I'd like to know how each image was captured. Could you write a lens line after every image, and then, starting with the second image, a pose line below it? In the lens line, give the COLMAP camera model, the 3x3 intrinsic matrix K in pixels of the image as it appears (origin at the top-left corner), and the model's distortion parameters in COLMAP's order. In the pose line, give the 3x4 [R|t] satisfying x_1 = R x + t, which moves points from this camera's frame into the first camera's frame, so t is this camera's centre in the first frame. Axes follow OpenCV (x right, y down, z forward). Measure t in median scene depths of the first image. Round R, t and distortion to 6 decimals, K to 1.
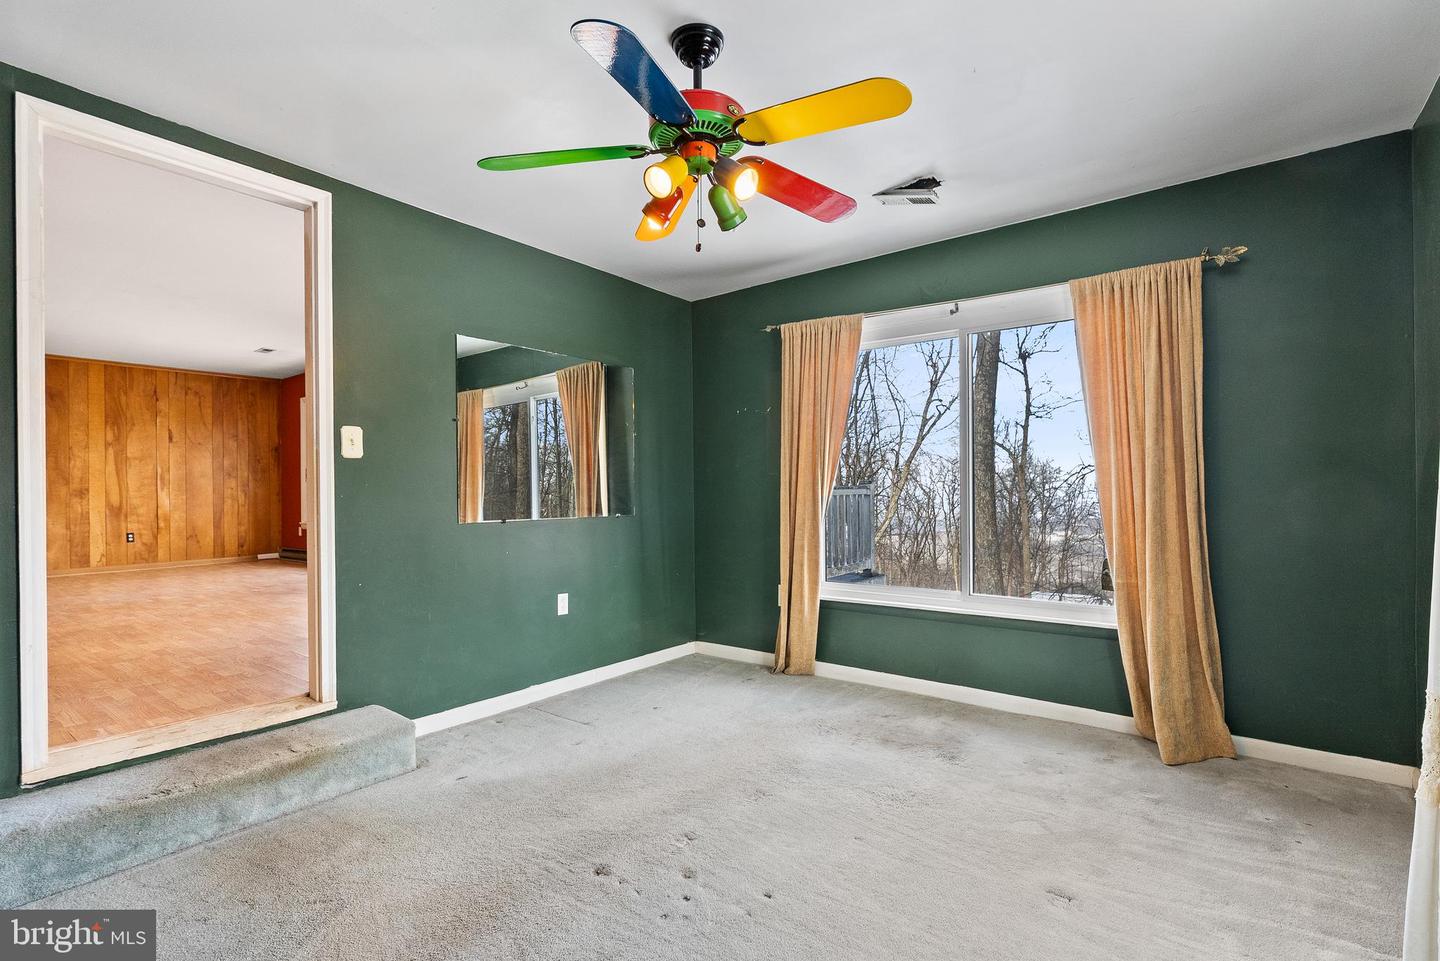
lens RADIAL K [[672.1, 0, 727.3], [0, 672.1, 483.2], [0, 0, 1]] dist [-0.011365, 0.007287]
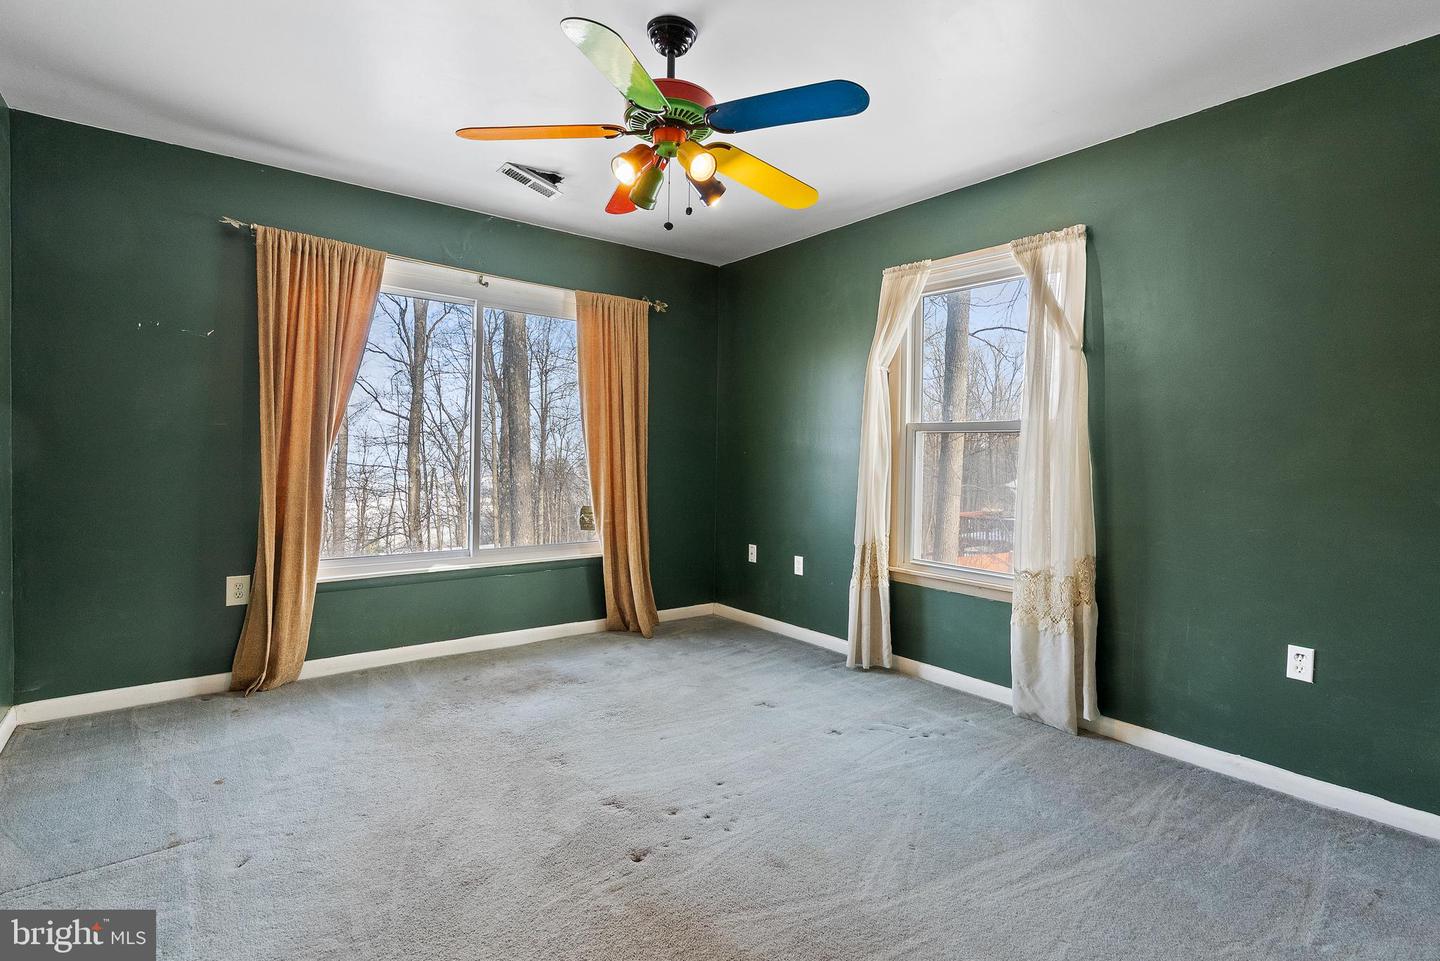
lens RADIAL K [[680.2, 0, 716.6], [0, 680.2, 451.9], [0, 0, 1]] dist [-0.010857, 0.005840]
pose [[0.251003, 0.015718, 0.967859, -0.698746], [-0.029027, 0.999541, -0.008705, 0.009738], [-0.967551, -0.025909, 0.251344, 0.425933]]
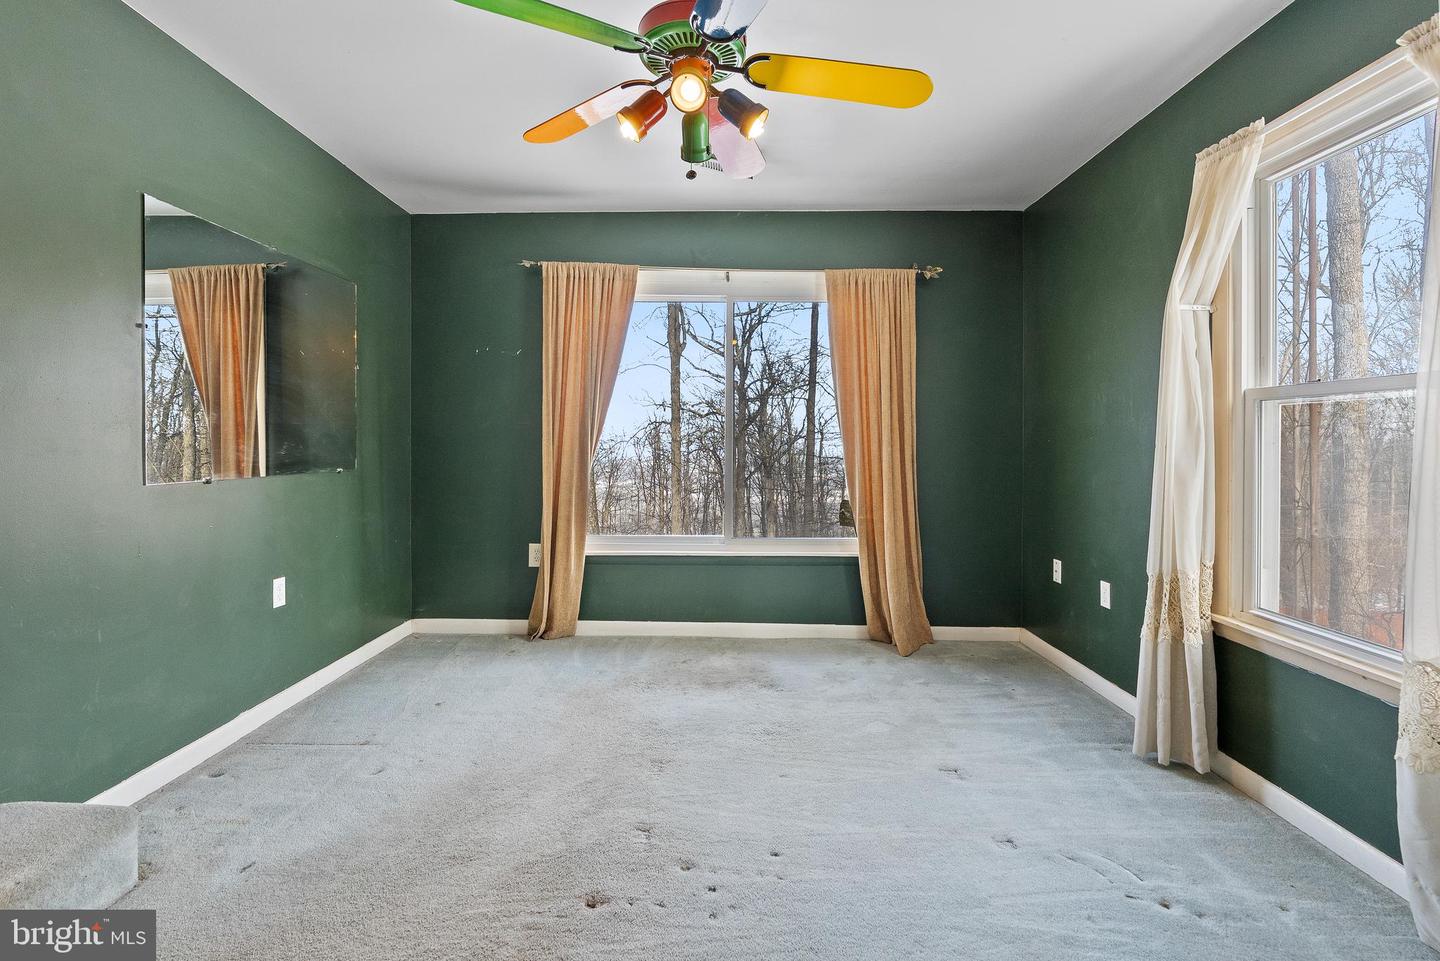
lens RADIAL K [[661.7, 0, 721.1], [0, 661.7, 435.7], [0, 0, 1]] dist [-0.012208, 0.006579]
pose [[0.801065, 0.018270, 0.598299, -0.357126], [-0.018488, 0.999812, -0.005777, 0.005435], [-0.598292, -0.006433, 0.801252, 0.167044]]
